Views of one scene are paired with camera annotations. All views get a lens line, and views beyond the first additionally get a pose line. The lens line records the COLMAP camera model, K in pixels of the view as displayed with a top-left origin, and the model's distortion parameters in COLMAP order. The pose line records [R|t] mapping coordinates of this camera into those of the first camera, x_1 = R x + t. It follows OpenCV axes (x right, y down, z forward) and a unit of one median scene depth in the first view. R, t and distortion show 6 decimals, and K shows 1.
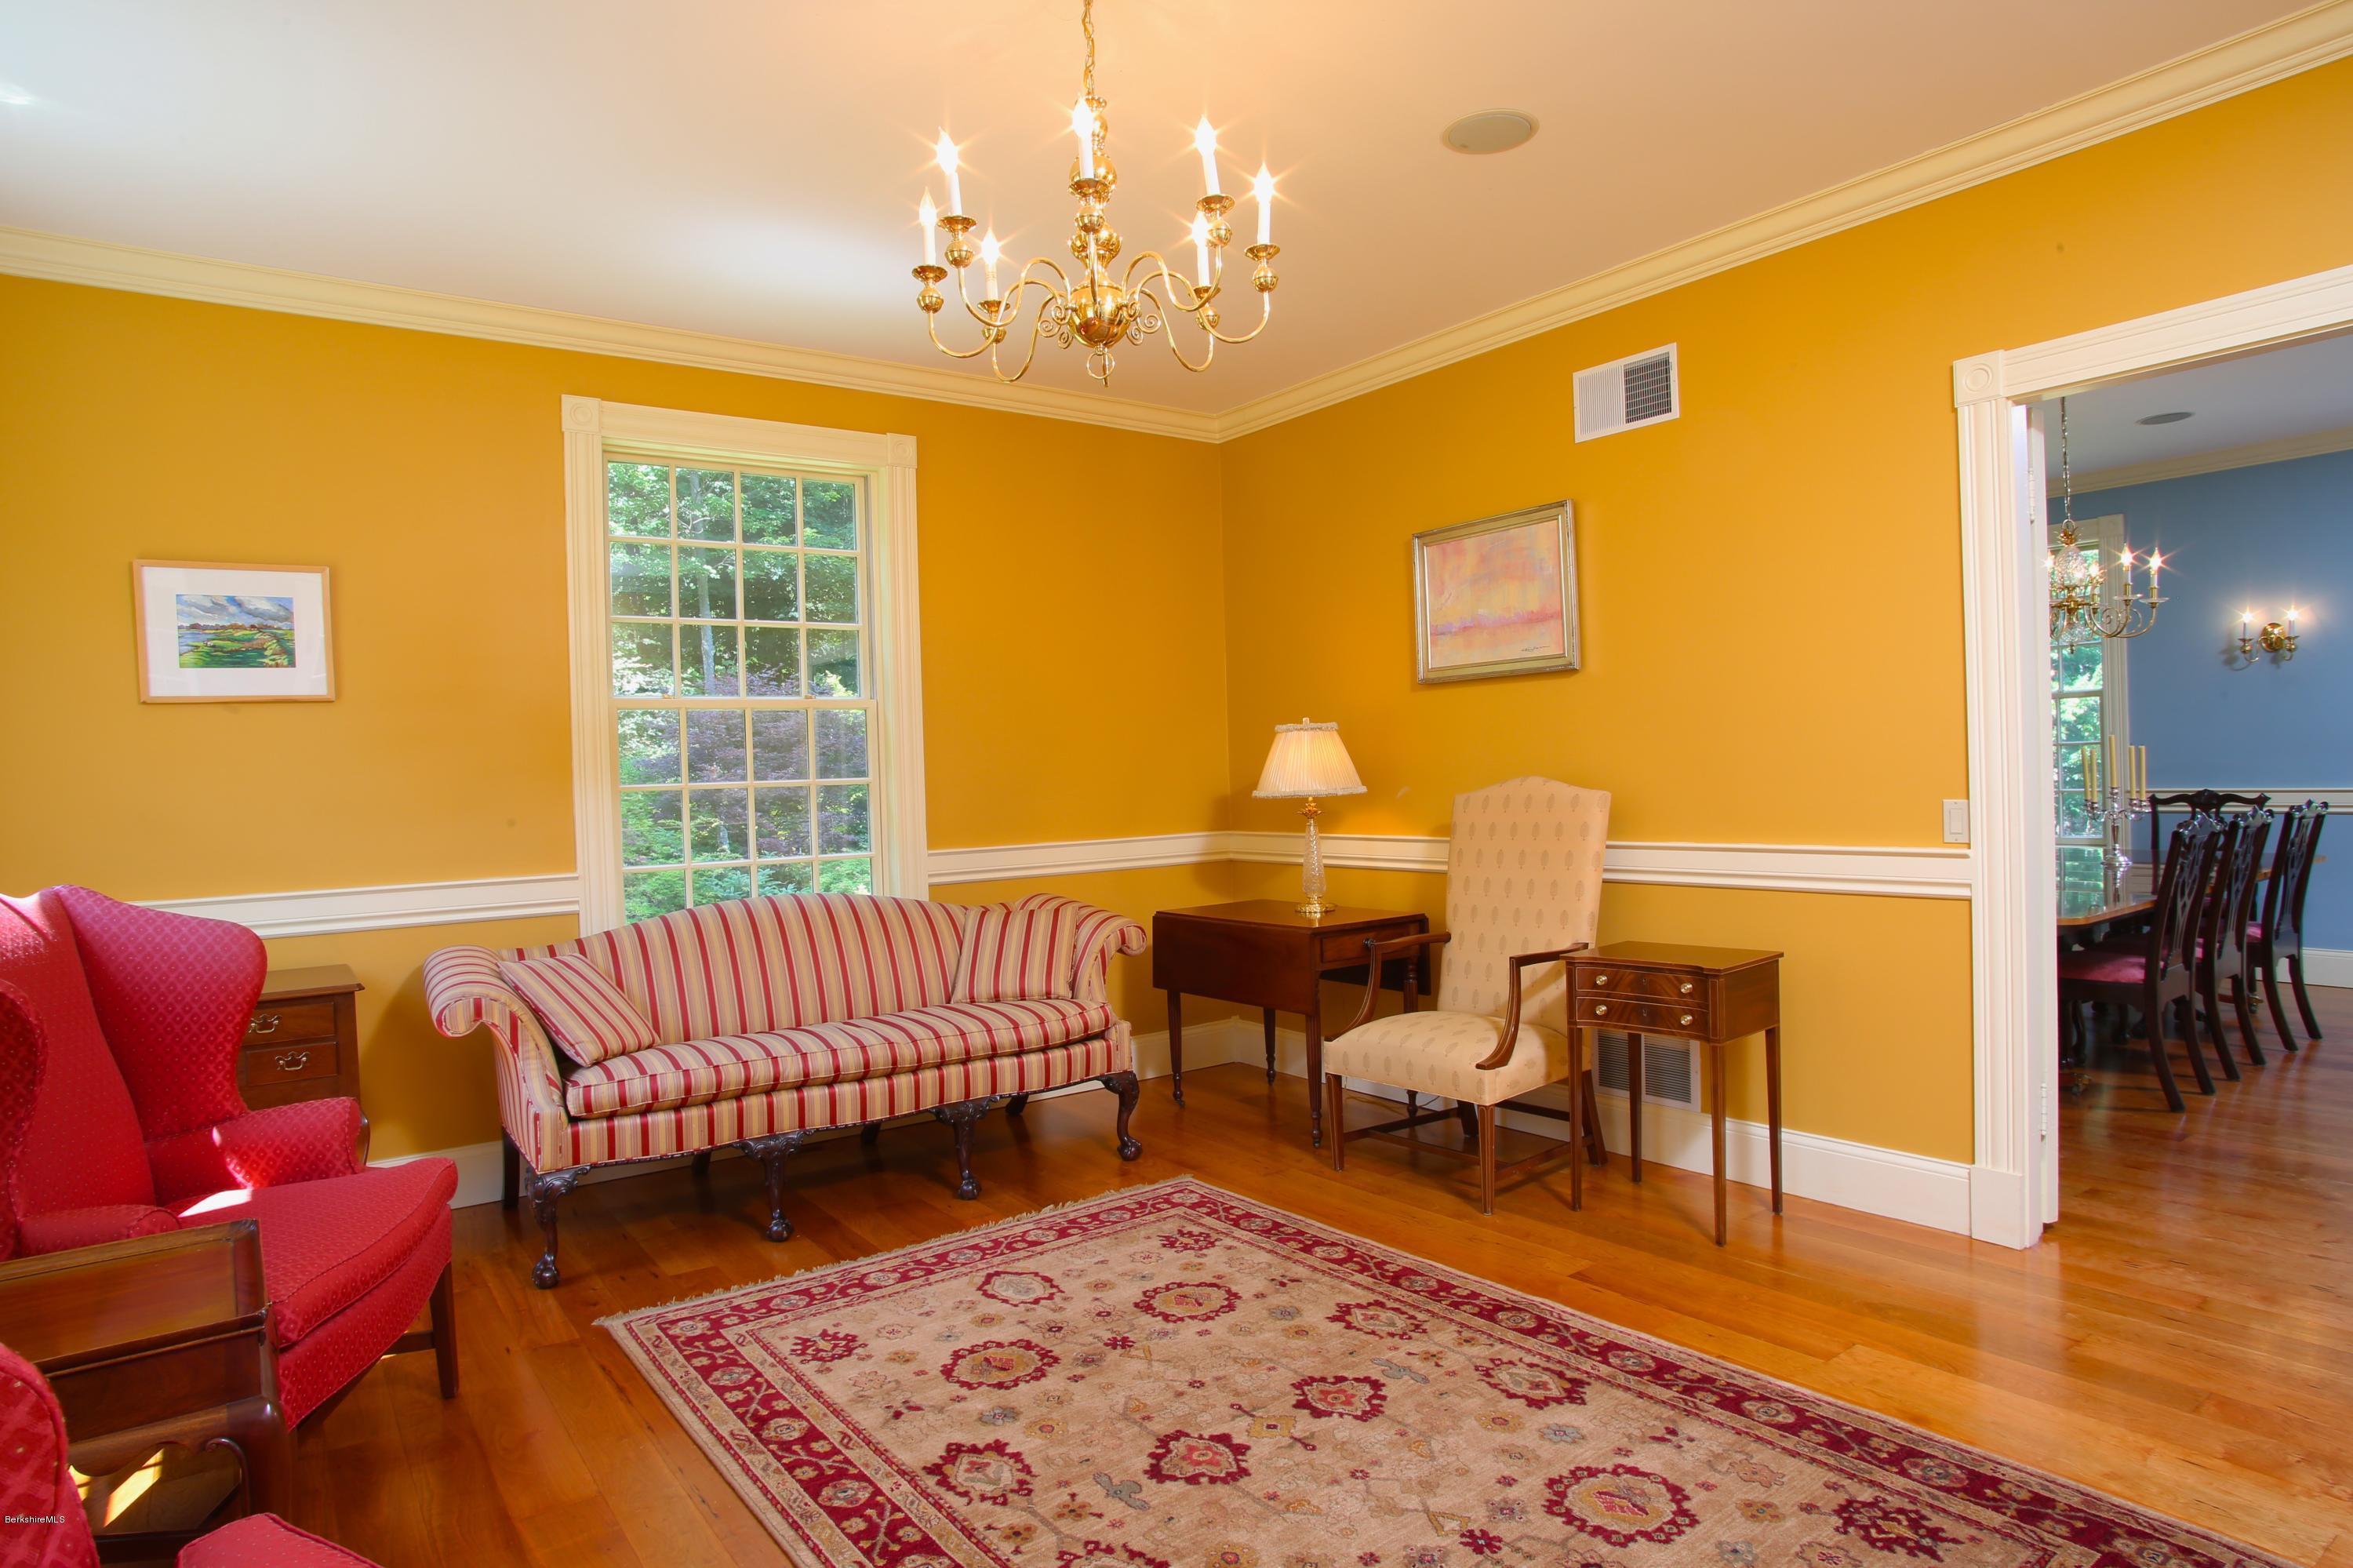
lens RADIAL K [[1363.8, 0, 1166.5], [0, 1363.8, 785.1], [0, 0, 1]] dist [-0.062517, 0.020683]
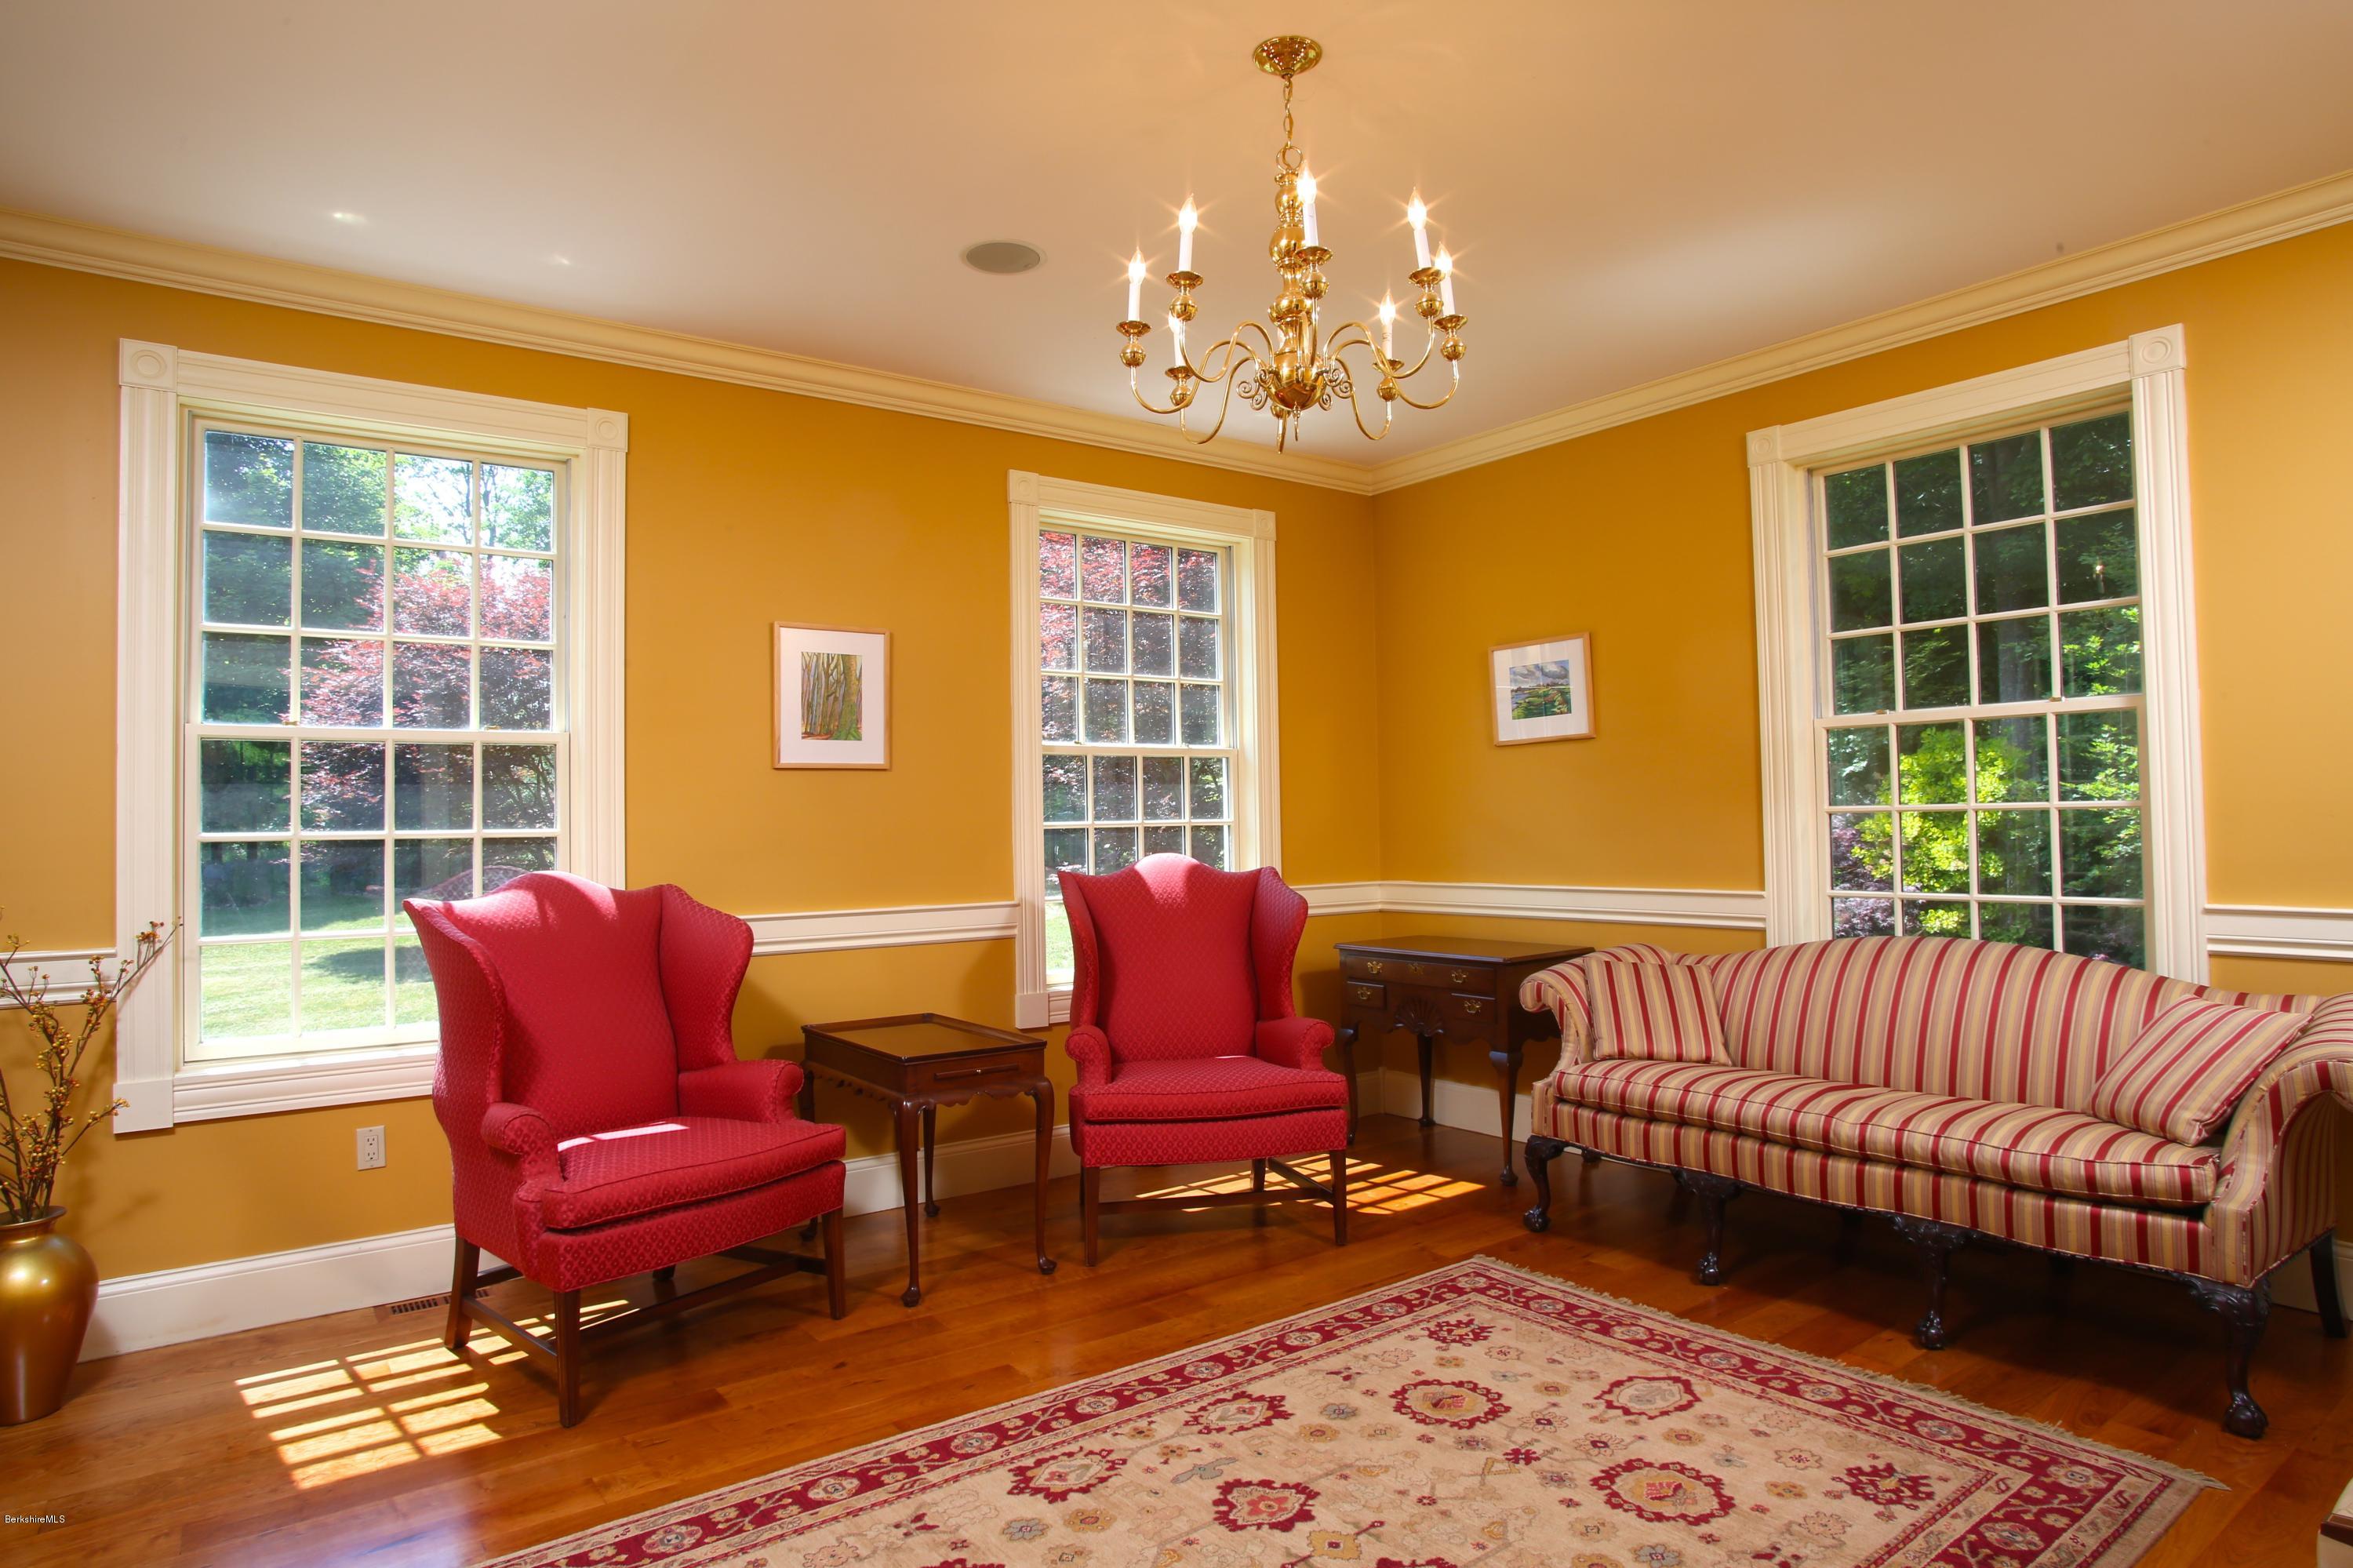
lens RADIAL K [[1363.8, 0, 1162.7], [0, 1363.8, 778.6], [0, 0, 1]] dist [-0.062517, 0.020683]
pose [[-0.012014, -0.002224, -0.999925, 0.763623], [0.009332, 0.999954, -0.002336, -0.028802], [0.999884, -0.009359, -0.011993, 0.701435]]
